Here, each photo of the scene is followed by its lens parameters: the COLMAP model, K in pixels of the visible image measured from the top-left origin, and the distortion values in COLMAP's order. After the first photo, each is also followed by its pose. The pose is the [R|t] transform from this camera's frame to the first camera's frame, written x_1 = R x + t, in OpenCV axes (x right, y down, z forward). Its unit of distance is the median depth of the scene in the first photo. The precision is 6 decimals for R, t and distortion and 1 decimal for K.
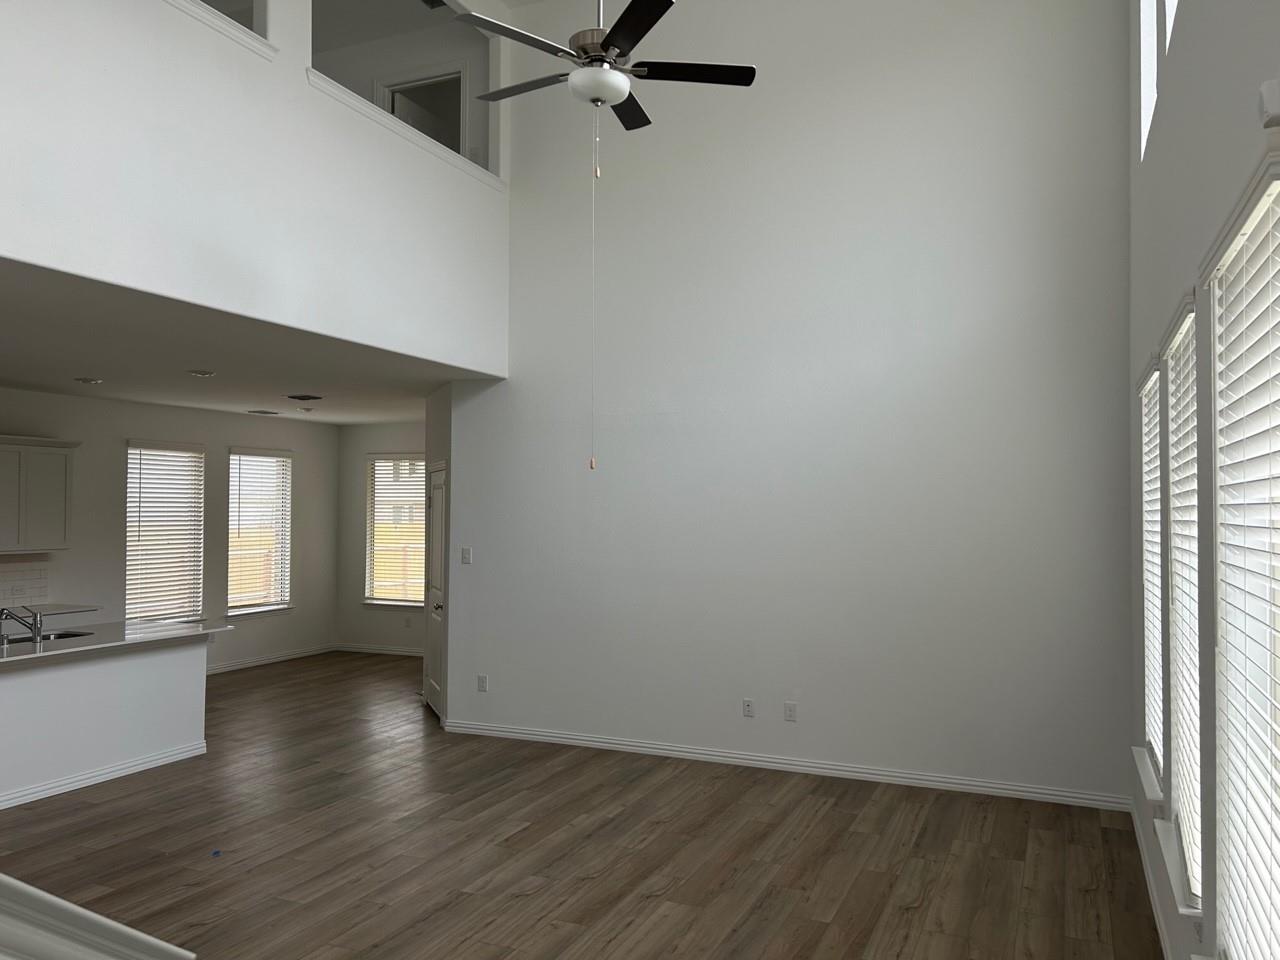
lens RADIAL K [[958.8, 0, 639.2], [0, 958.8, 486.4], [0, 0, 1]] dist [0.078503, -0.082935]
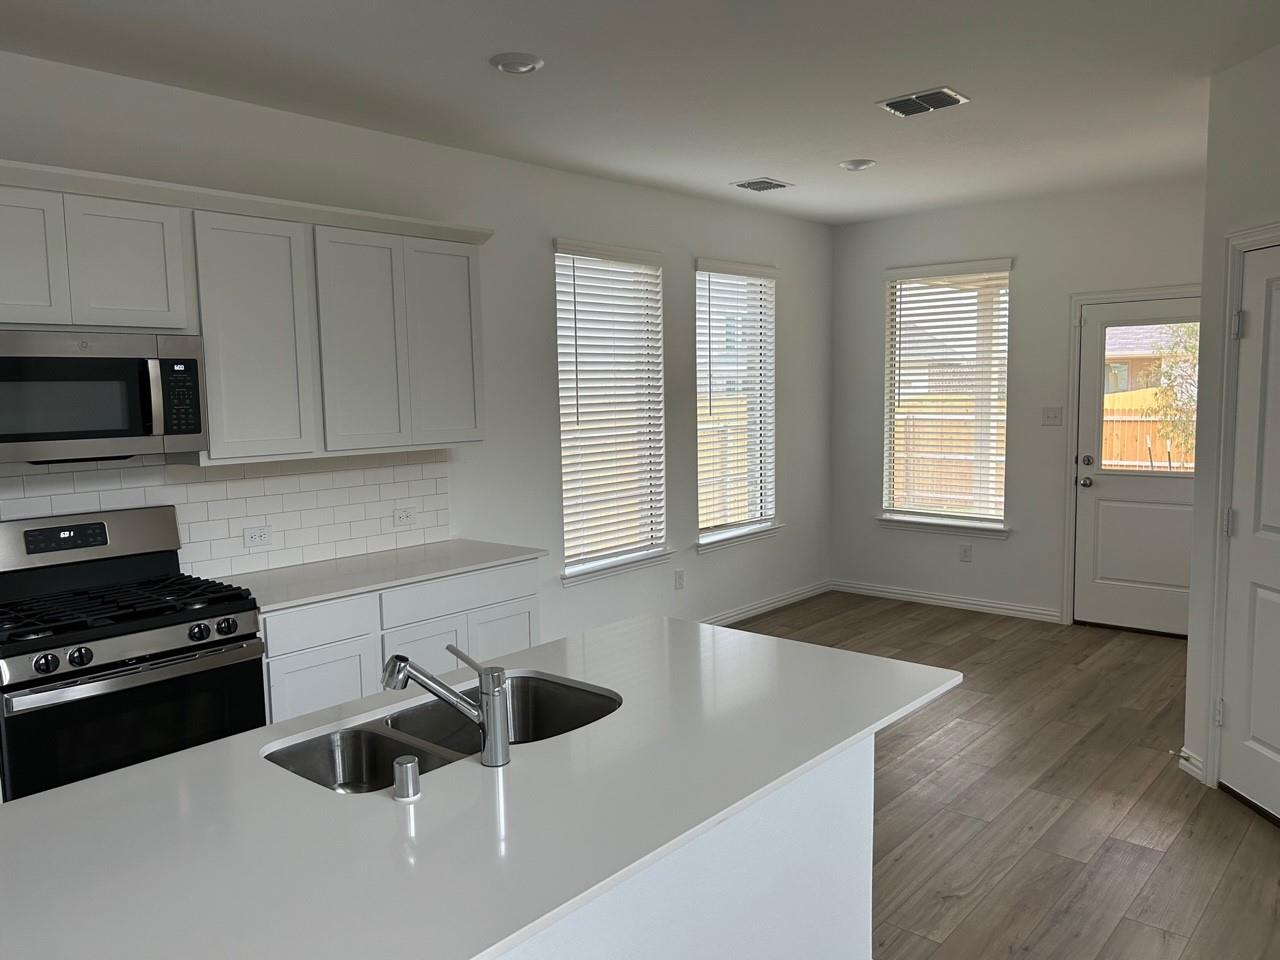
lens RADIAL K [[958.8, 0, 639.2], [0, 958.8, 486.4], [0, 0, 1]] dist [0.078503, -0.082935]
pose [[0.956016, 0.005887, -0.293255, -0.455969], [0.032552, 0.991493, 0.126027, 0.033815], [0.291502, -0.130030, 0.947691, 0.685380]]
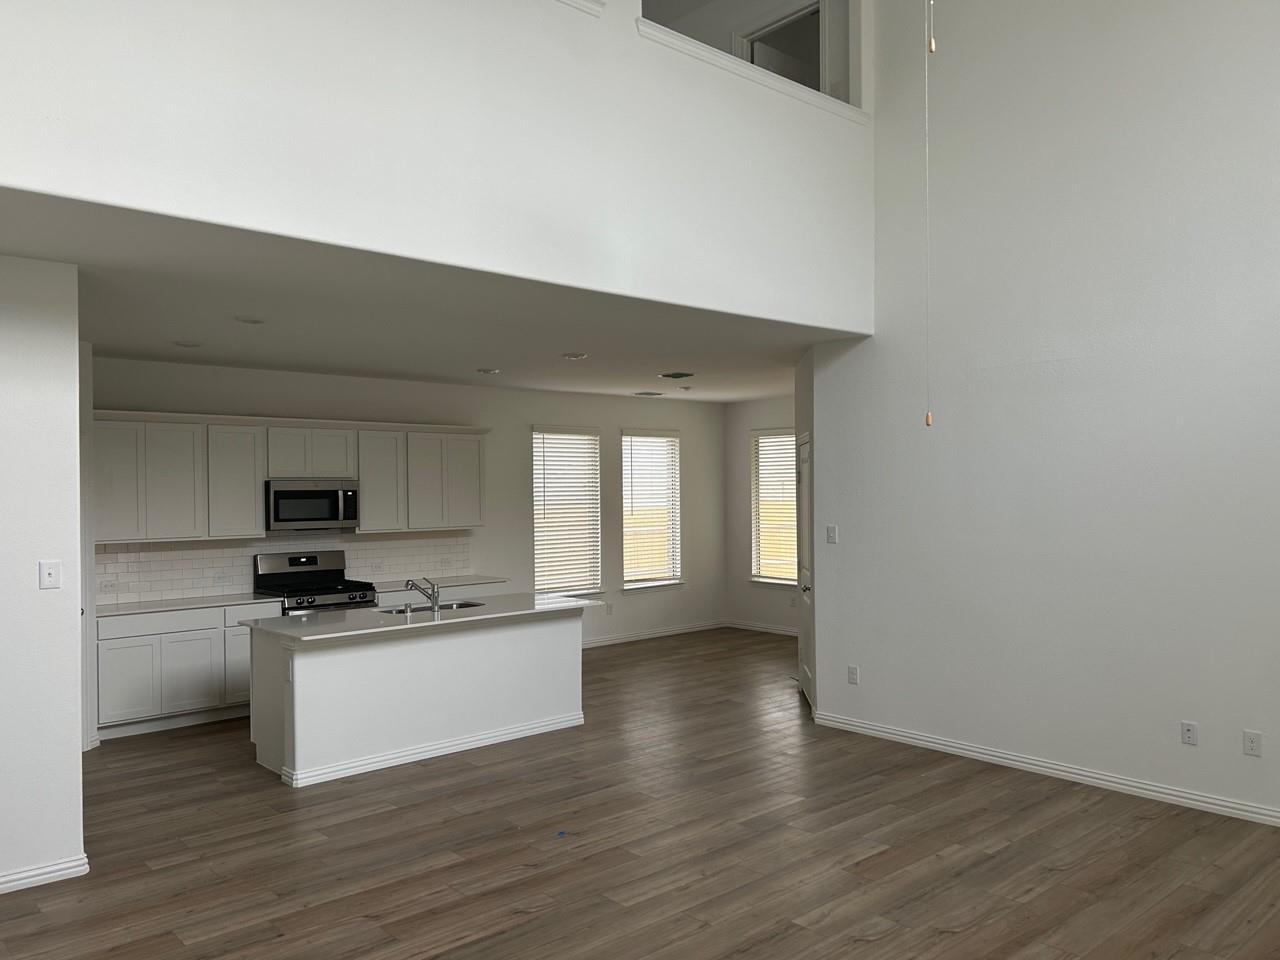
lens RADIAL K [[954.8, 0, 648.2], [0, 954.8, 490.2], [0, 0, 1]] dist [0.076105, -0.072132]
pose [[0.912721, -0.013817, -0.408350, 0.038190], [0.025096, 0.999437, 0.022276, 0.005721], [0.407812, -0.030579, 0.912554, 0.112158]]
